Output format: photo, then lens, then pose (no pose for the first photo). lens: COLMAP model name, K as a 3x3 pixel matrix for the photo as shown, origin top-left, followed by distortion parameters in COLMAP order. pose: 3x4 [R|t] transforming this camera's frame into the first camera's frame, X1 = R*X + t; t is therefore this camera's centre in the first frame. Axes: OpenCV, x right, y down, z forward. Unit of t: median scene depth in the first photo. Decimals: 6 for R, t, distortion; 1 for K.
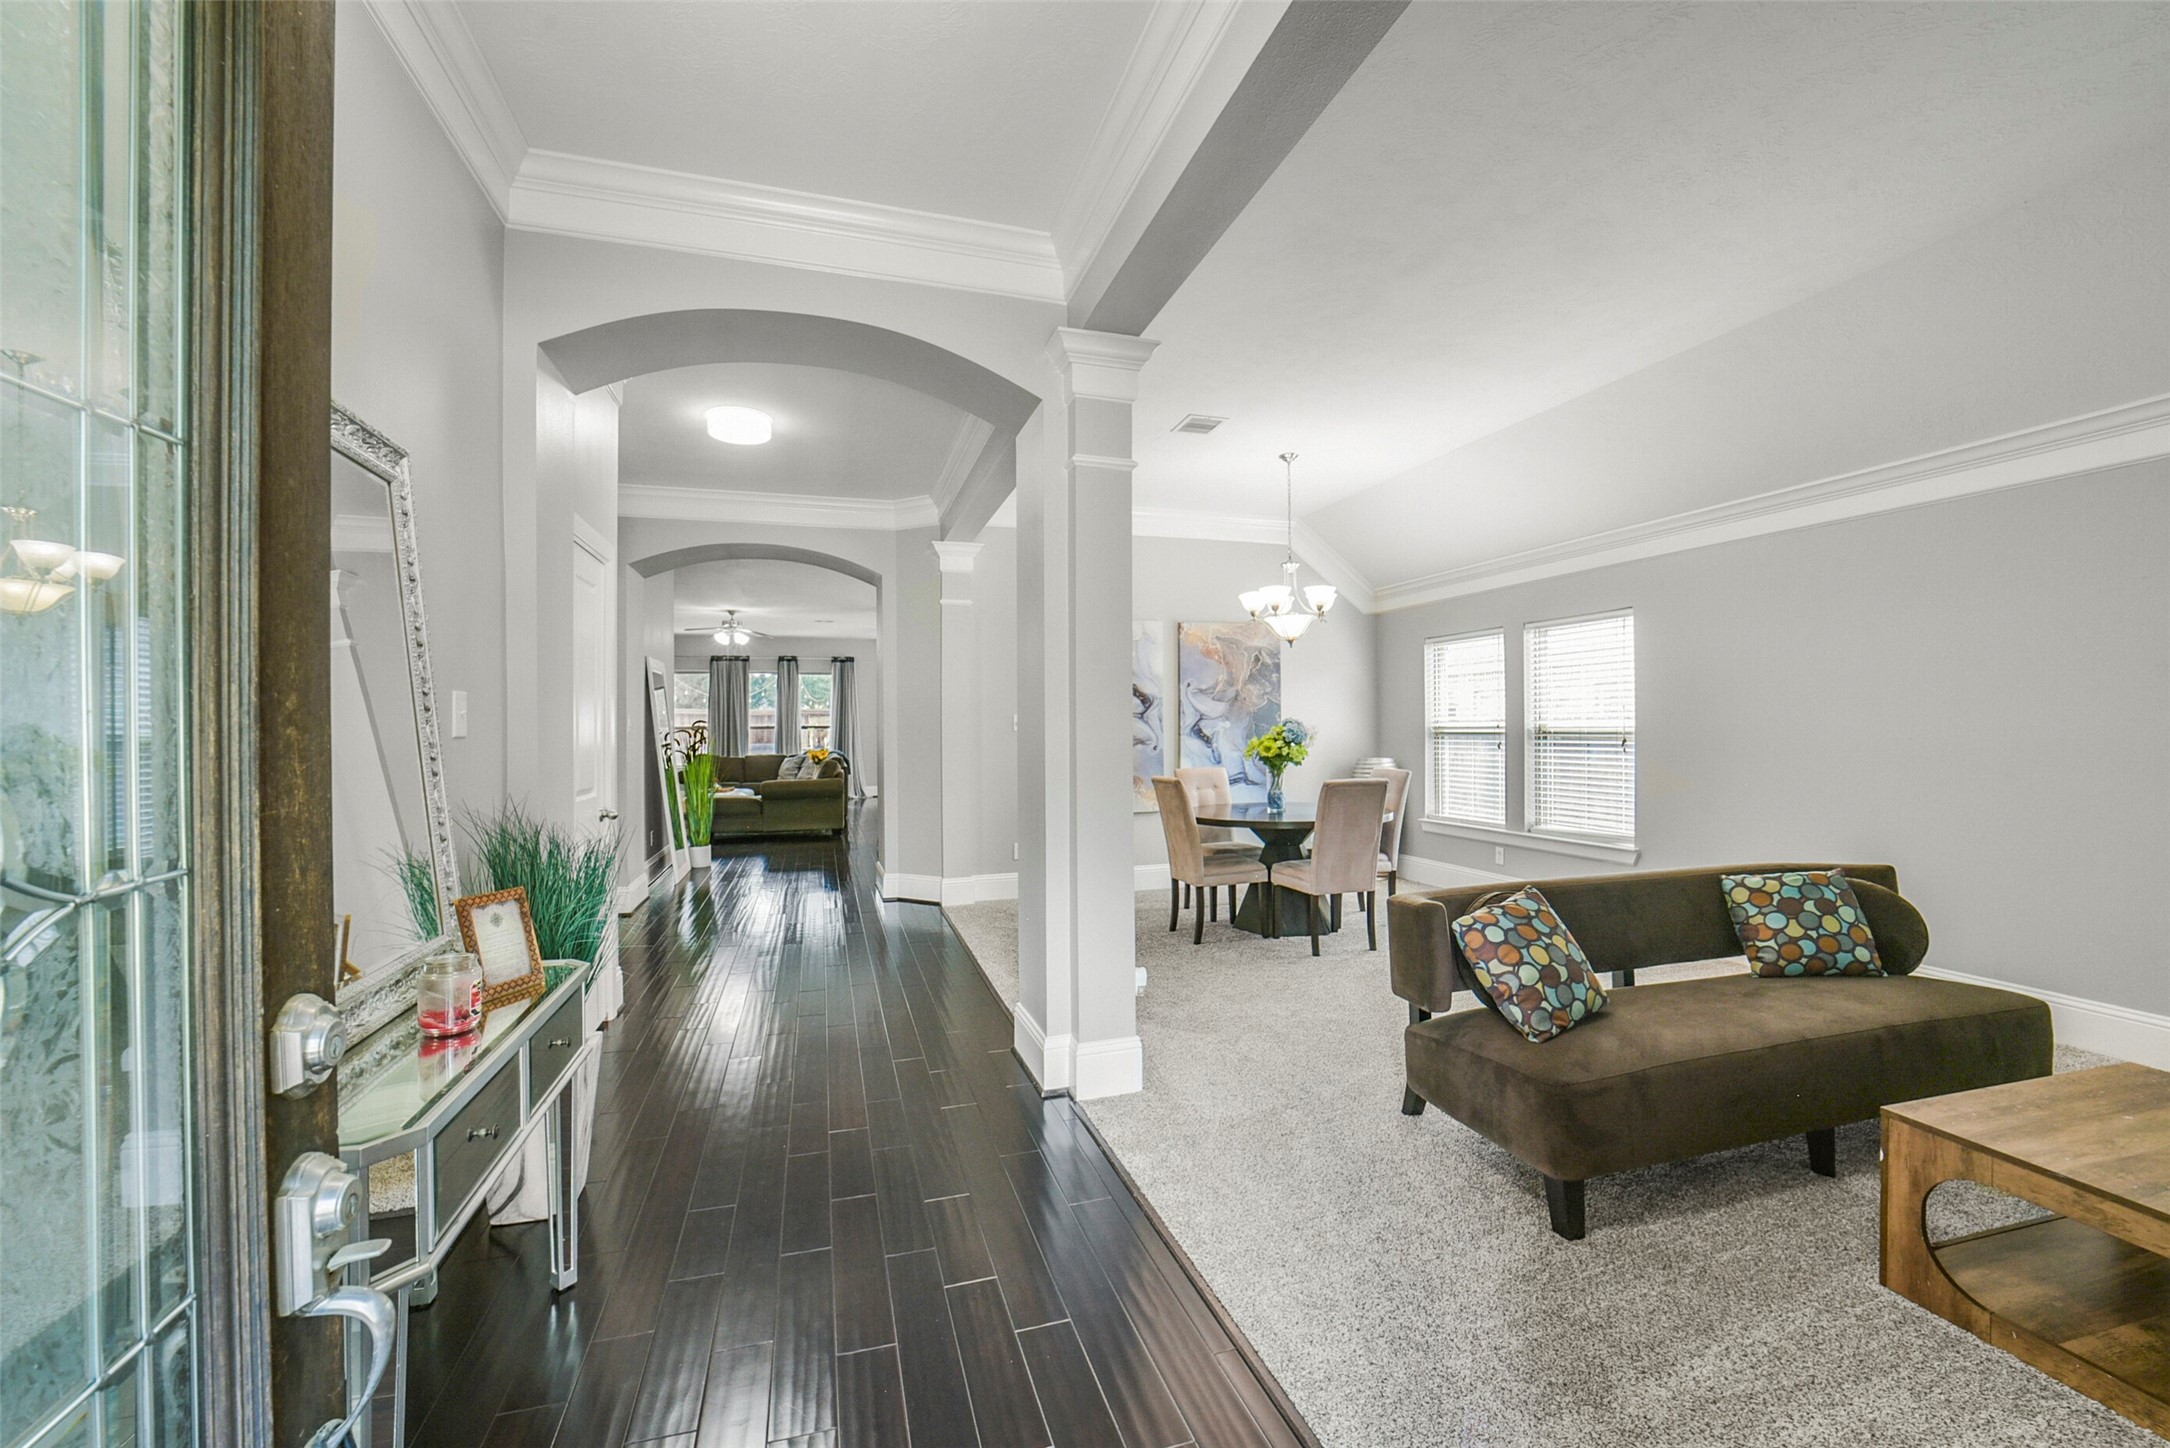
lens RADIAL K [[848.9, 0, 1079.6], [0, 848.9, 726.3], [0, 0, 1]] dist [-0.029069, 0.005616]
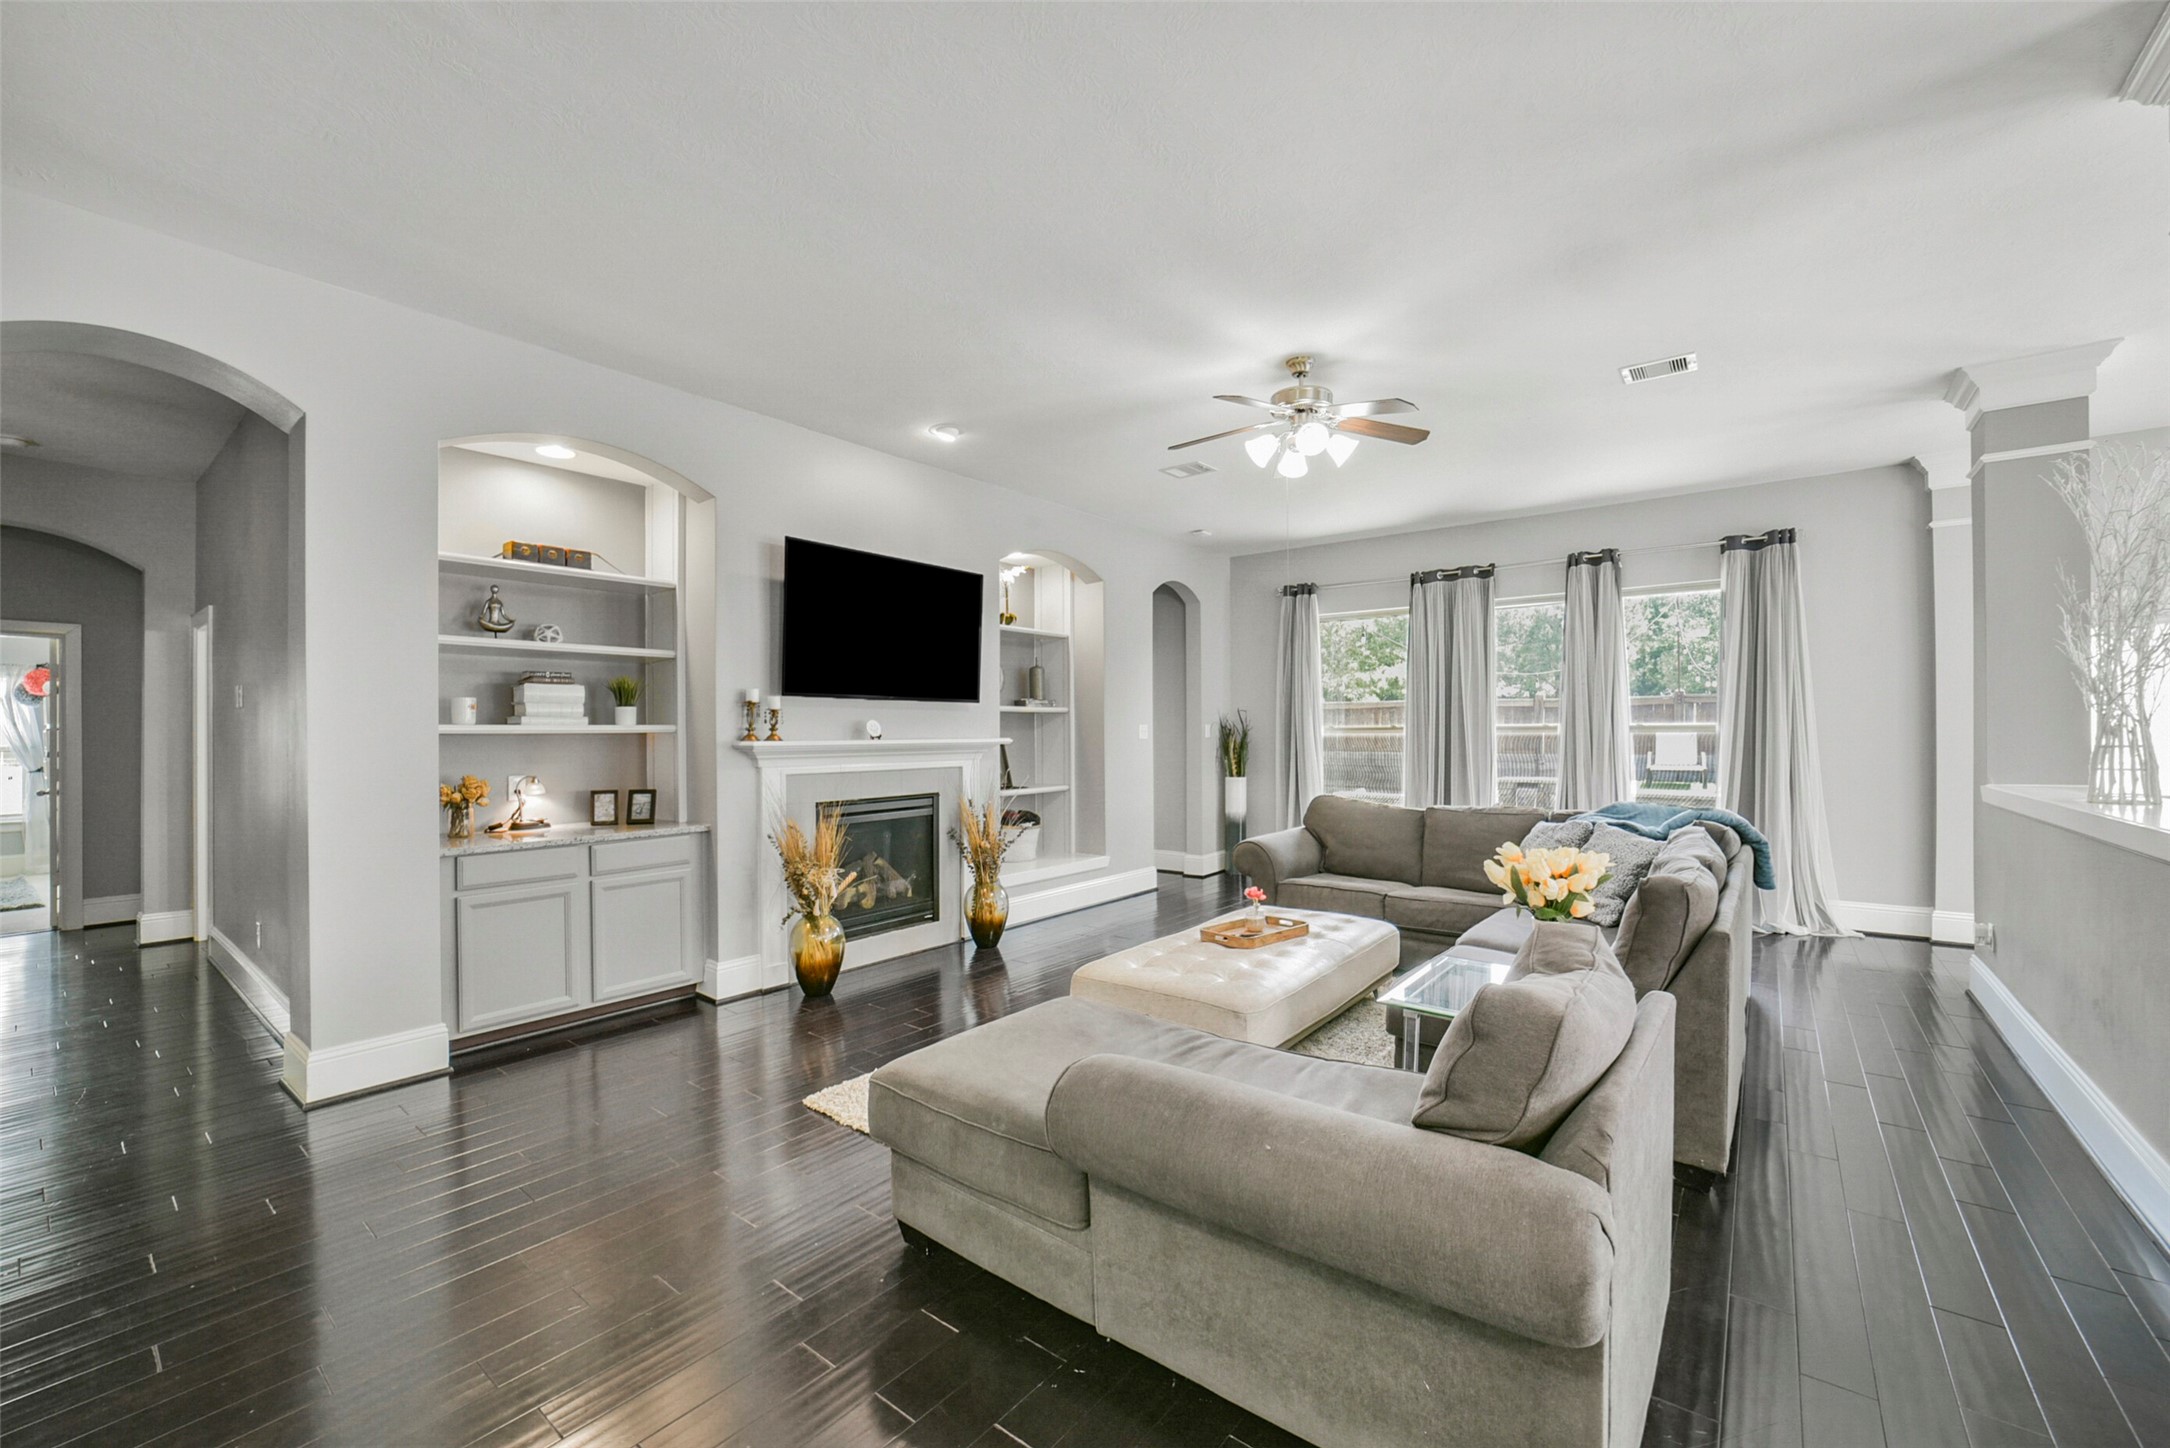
lens RADIAL K [[848.9, 0, 1091.1], [0, 848.9, 730.4], [0, 0, 1]] dist [-0.029069, 0.005616]
pose [[0.578115, 0.001897, -0.815953, -0.156567], [-0.001733, 0.999998, 0.001097, 0.002355], [0.815954, 0.000780, 0.578117, 0.574258]]
